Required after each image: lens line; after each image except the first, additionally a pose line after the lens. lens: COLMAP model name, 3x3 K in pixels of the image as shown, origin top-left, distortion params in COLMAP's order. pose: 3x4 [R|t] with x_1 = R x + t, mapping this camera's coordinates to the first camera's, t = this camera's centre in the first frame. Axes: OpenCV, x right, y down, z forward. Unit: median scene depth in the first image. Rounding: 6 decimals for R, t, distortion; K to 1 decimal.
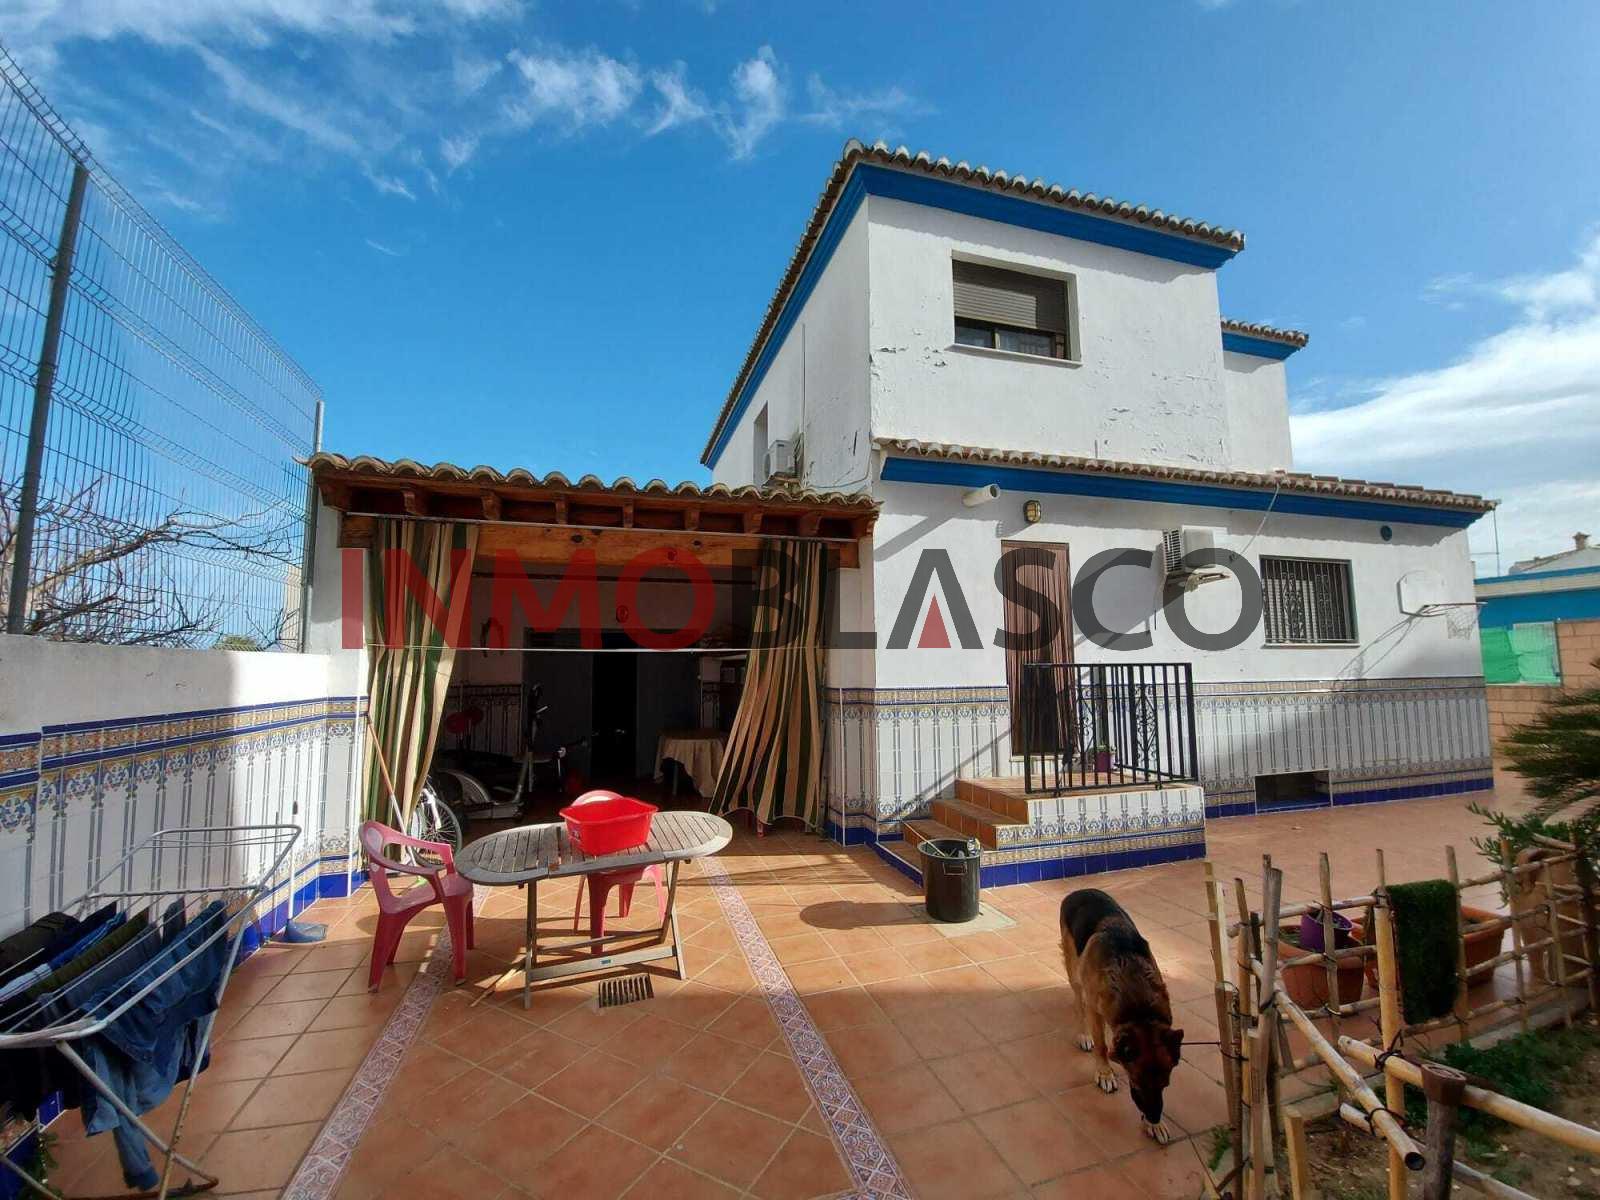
lens RADIAL K [[638.0, 0, 800.4], [0, 638.0, 605.6], [0, 0, 1]] dist [-0.013128, -0.000244]
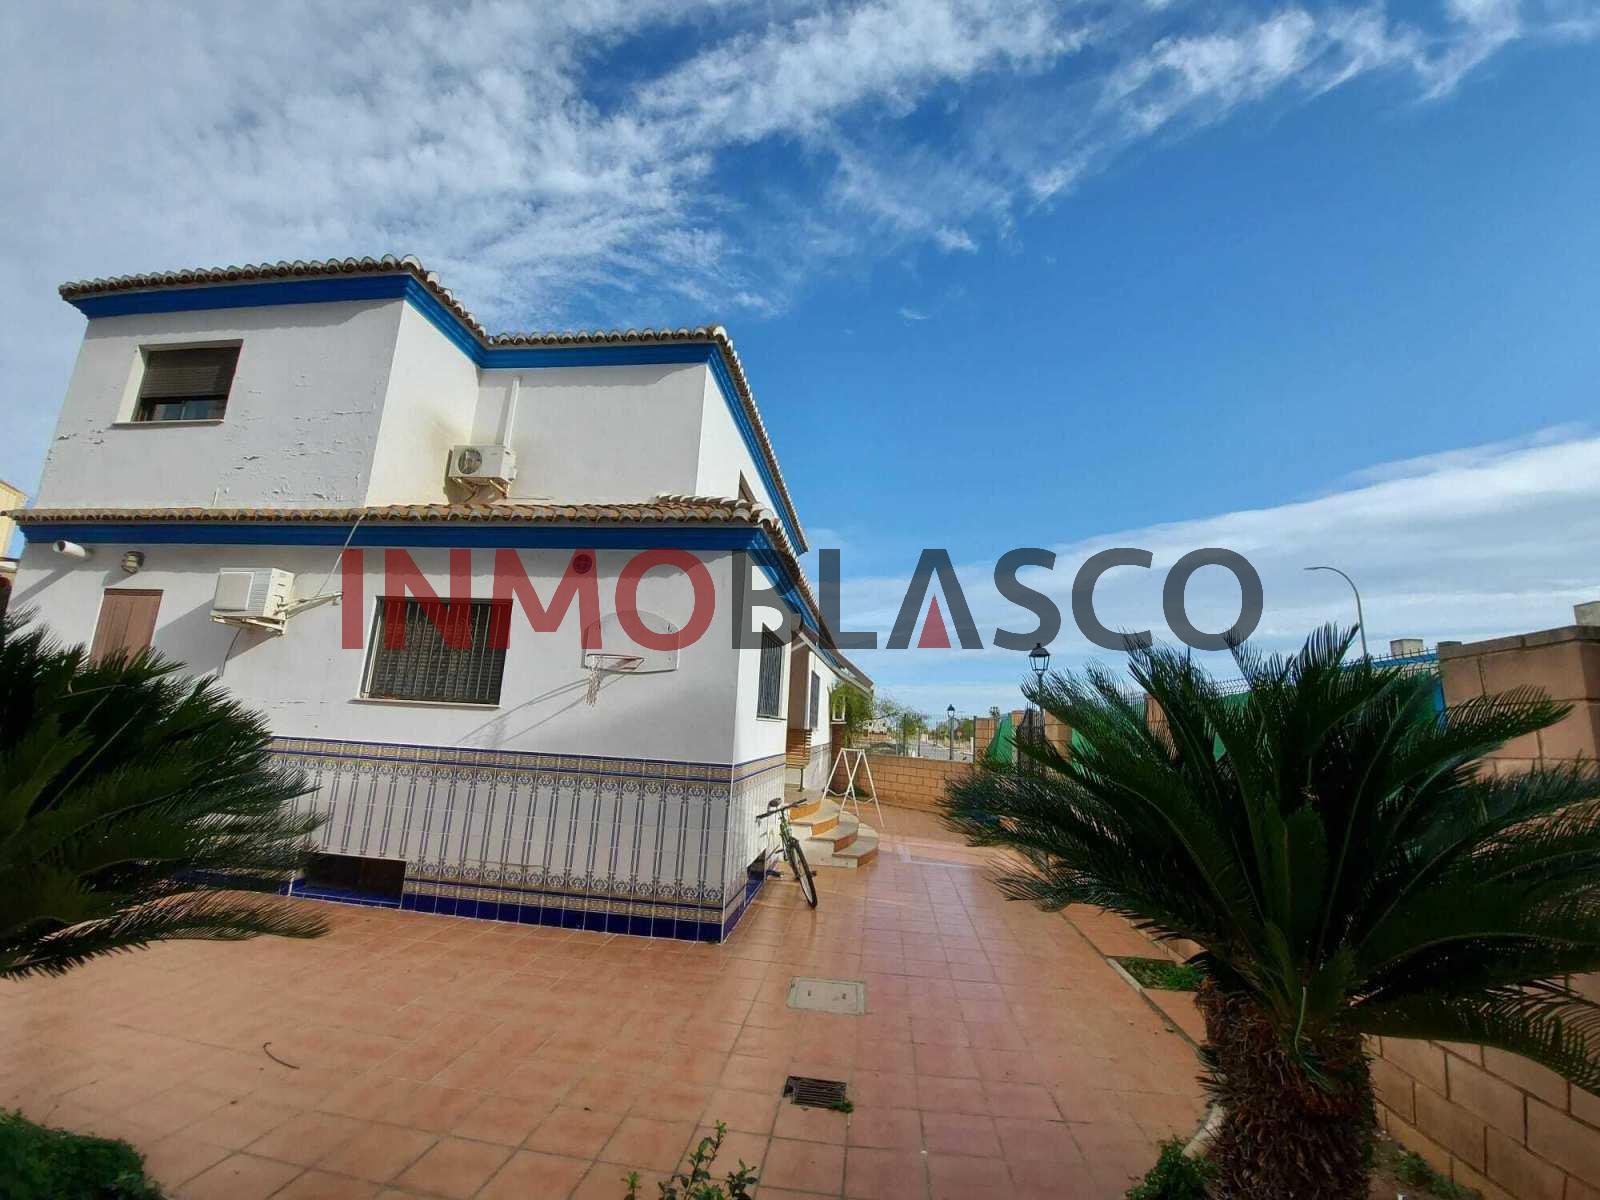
lens RADIAL K [[600.5, 0, 802.3], [0, 600.5, 636.8], [0, 0, 1]] dist [0.012656, -0.000021]
pose [[0.910005, -0.013895, -0.414364, 1.918181], [-0.027149, 0.995296, -0.092999, 0.044970], [0.413708, 0.095880, 0.905347, 0.588685]]
